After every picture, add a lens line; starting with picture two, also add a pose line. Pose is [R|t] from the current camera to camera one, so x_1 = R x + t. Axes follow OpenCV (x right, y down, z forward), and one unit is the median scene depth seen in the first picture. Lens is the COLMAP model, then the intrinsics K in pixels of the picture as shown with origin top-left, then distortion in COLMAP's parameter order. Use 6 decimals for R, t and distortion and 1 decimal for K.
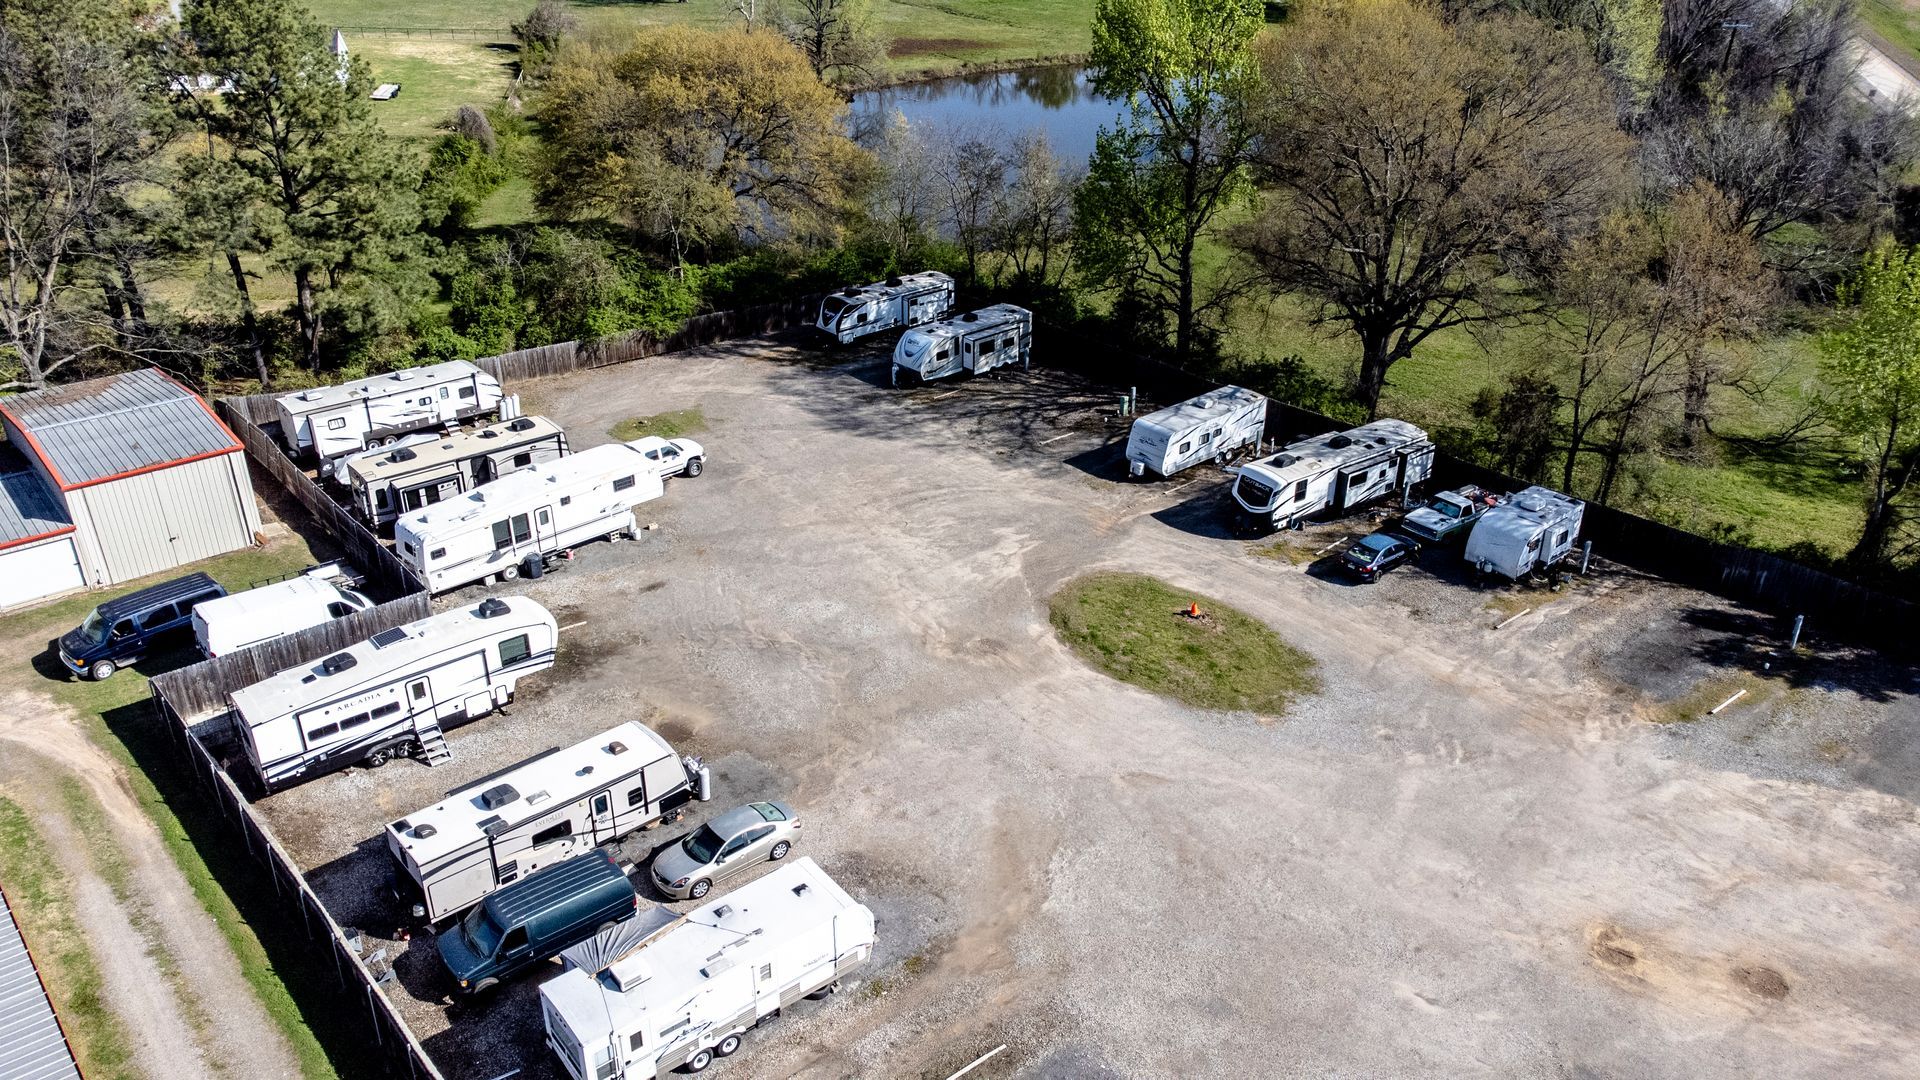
lens RADIAL K [[1424.4, 0, 955.4], [0, 1424.4, 542.5], [0, 0, 1]] dist [0.022469, 0.038967]
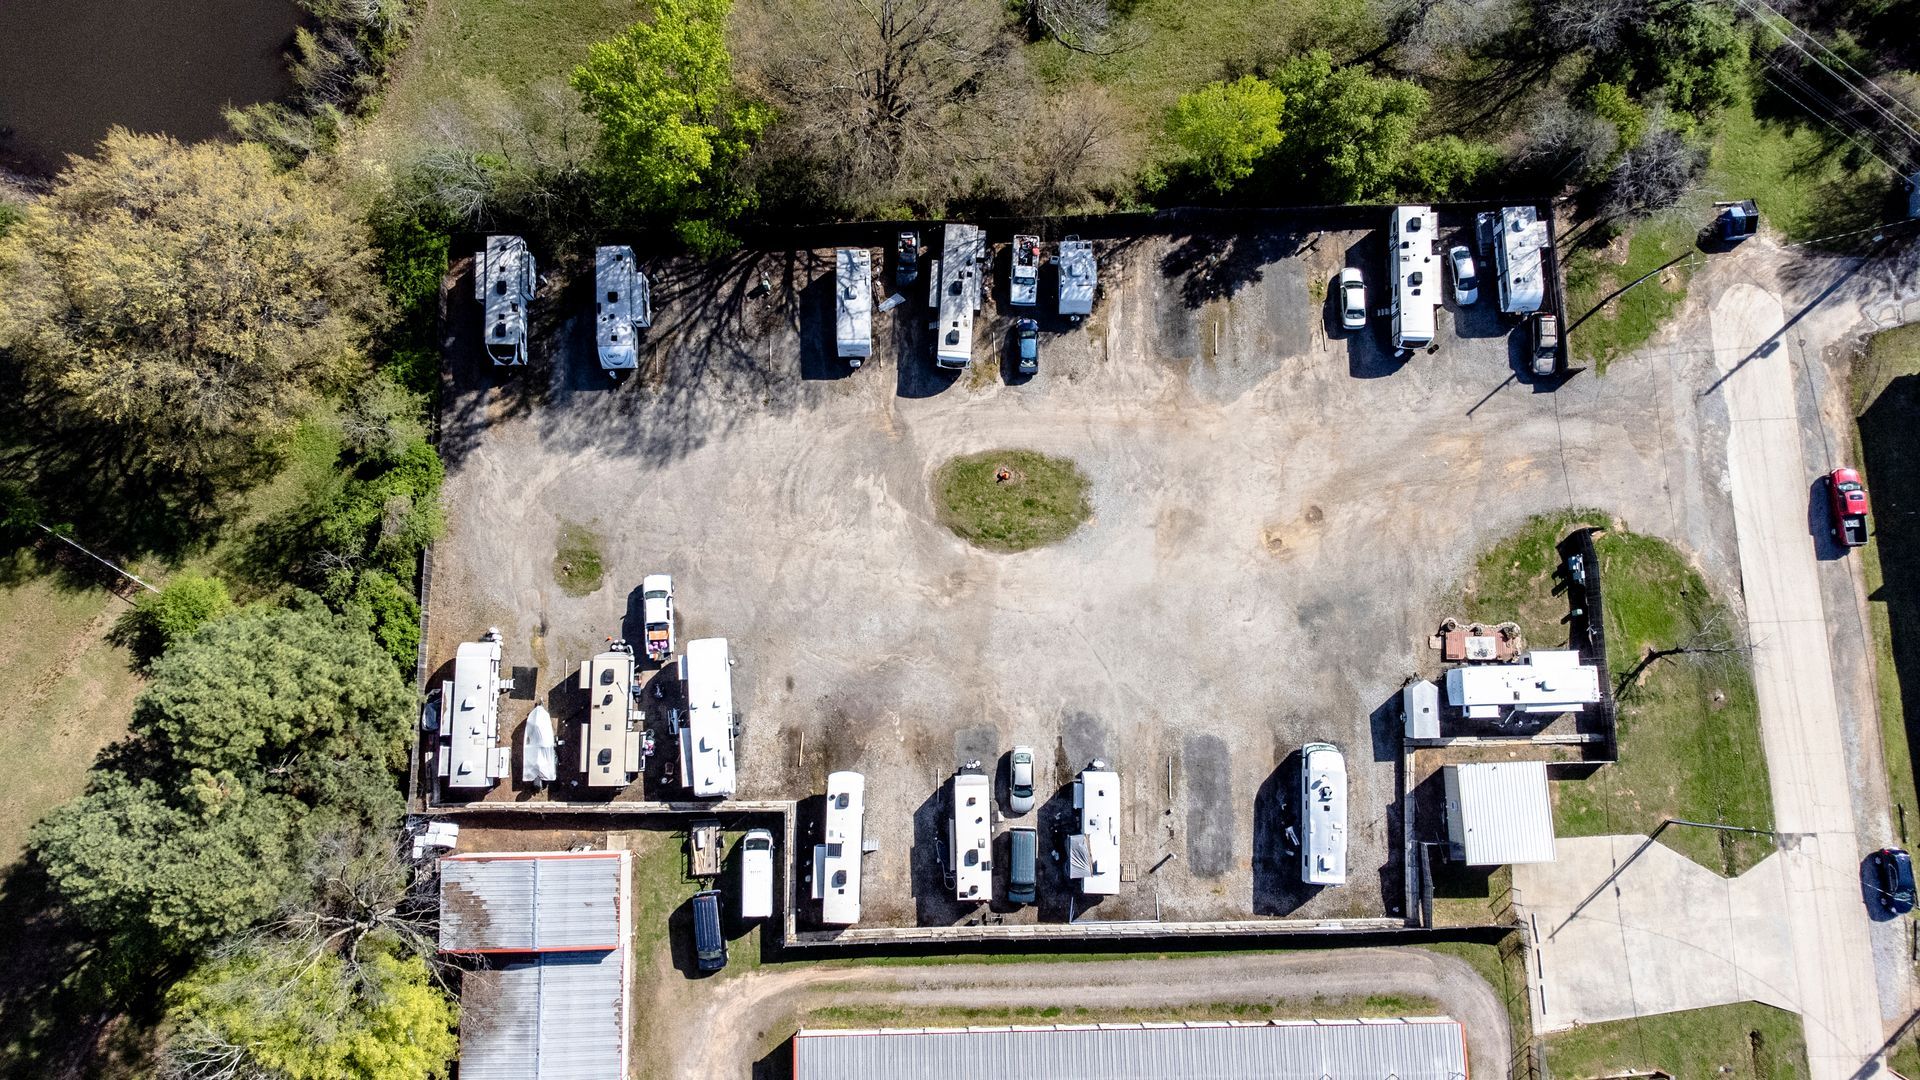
lens RADIAL K [[1416.1, 0, 961.8], [0, 1416.1, 548.6], [0, 0, 1]] dist [0.031976, 0.030827]
pose [[0.640860, -0.760116, 0.107340, -0.129526], [0.336350, 0.403726, 0.850808, -1.385781], [-0.690049, -0.509145, 0.514397, 0.031912]]
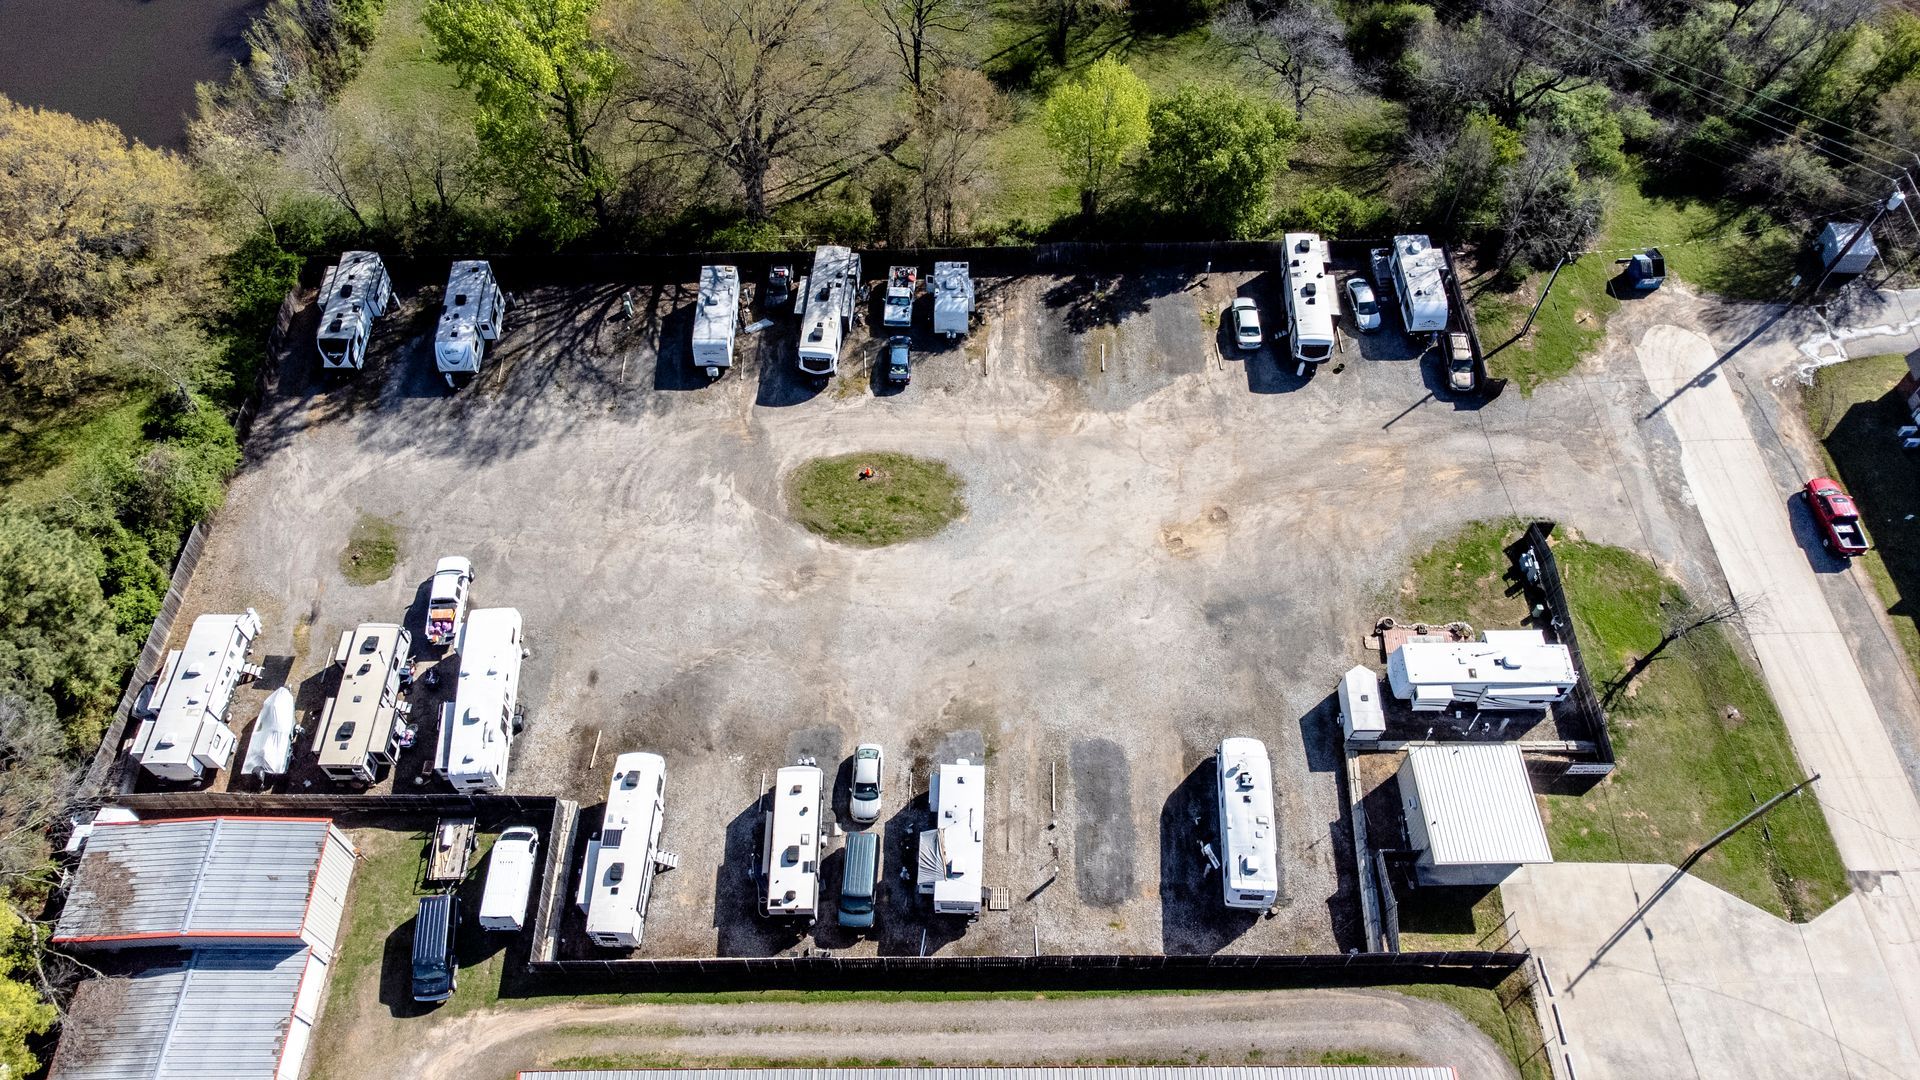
lens RADIAL K [[1424.4, 0, 955.4], [0, 1424.4, 542.5], [0, 0, 1]] dist [0.022469, 0.038967]
pose [[0.653473, -0.635134, 0.411798, -0.459795], [0.349035, 0.735565, 0.580619, -0.752637], [-0.671675, -0.235686, 0.702356, -0.235087]]
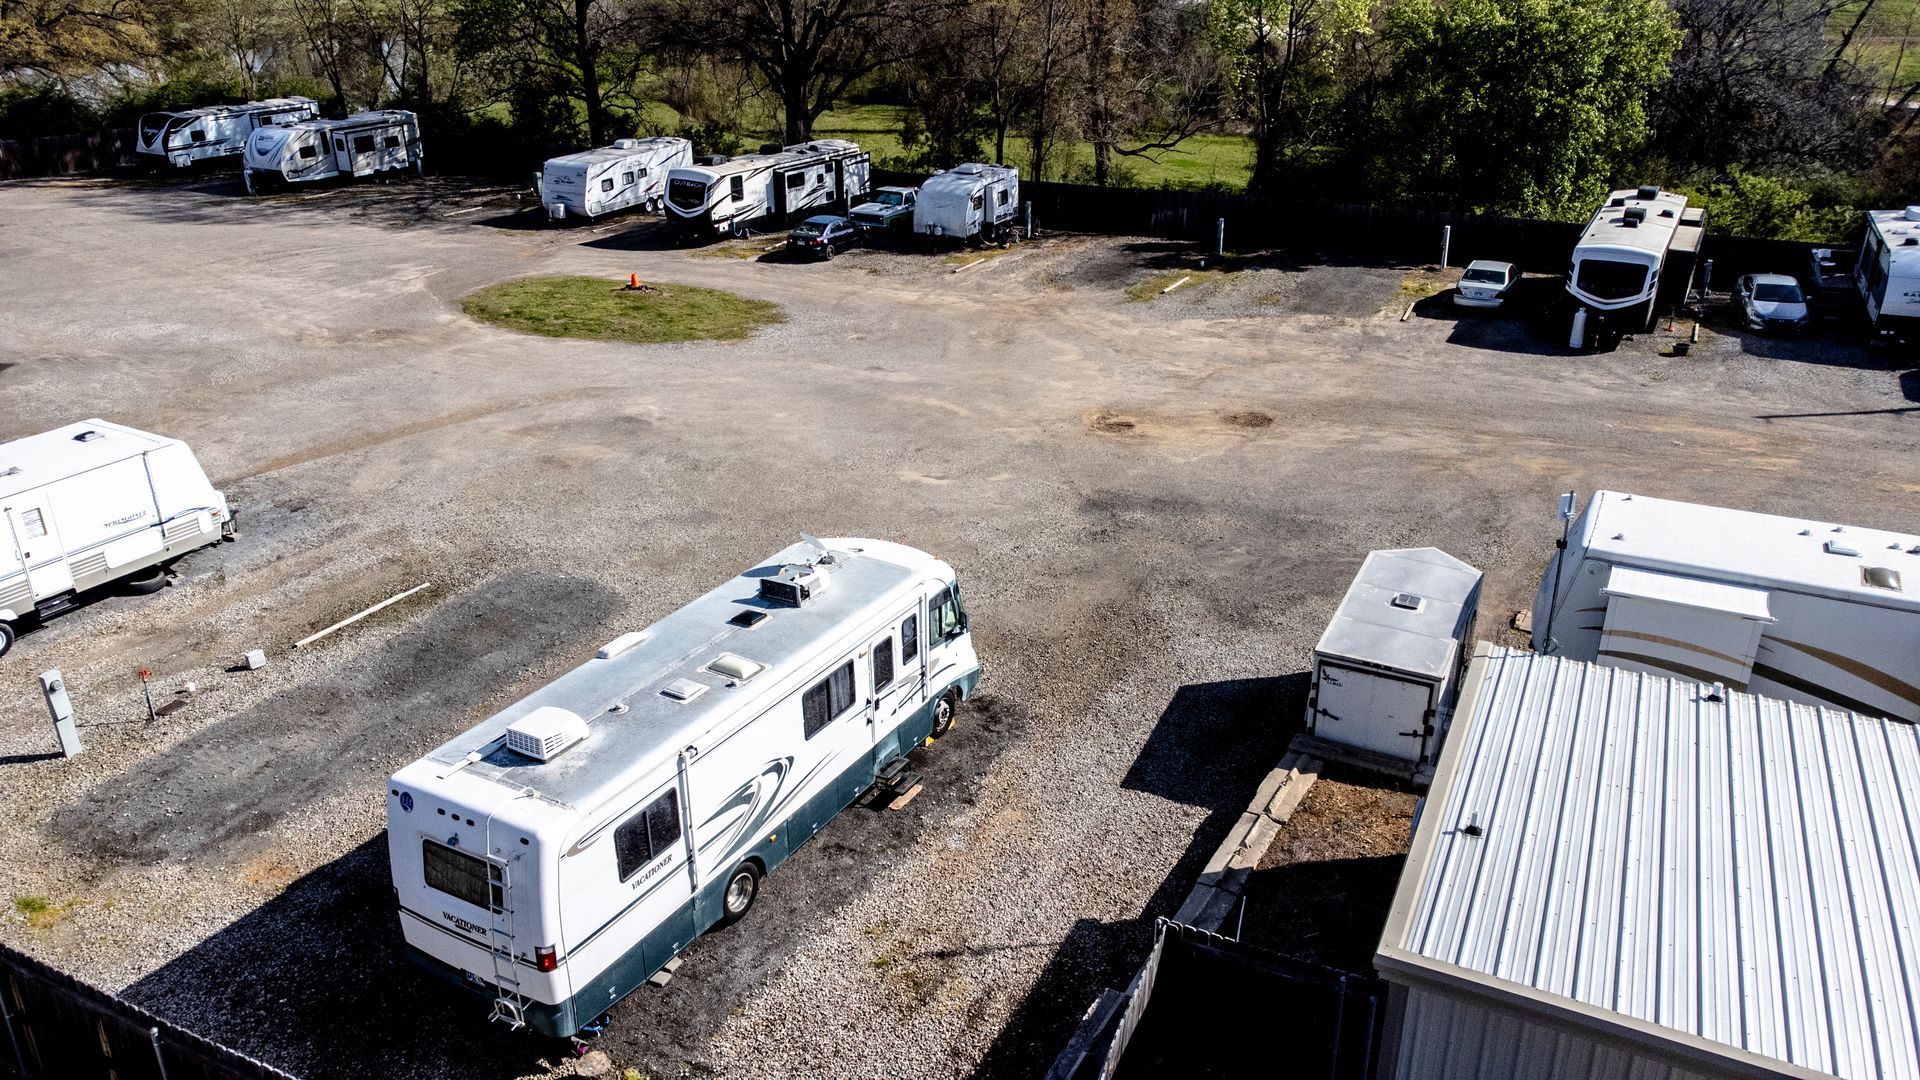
lens RADIAL K [[1427.7, 0, 960.0], [0, 1427.7, 540.0], [0, 0, 1]] dist [0.002713, 0.110894]
pose [[0.924600, -0.161959, 0.344796, 0.021749], [0.179075, 0.983668, -0.018153, 0.233380], [-0.336224, 0.078528, 0.938502, 0.109036]]
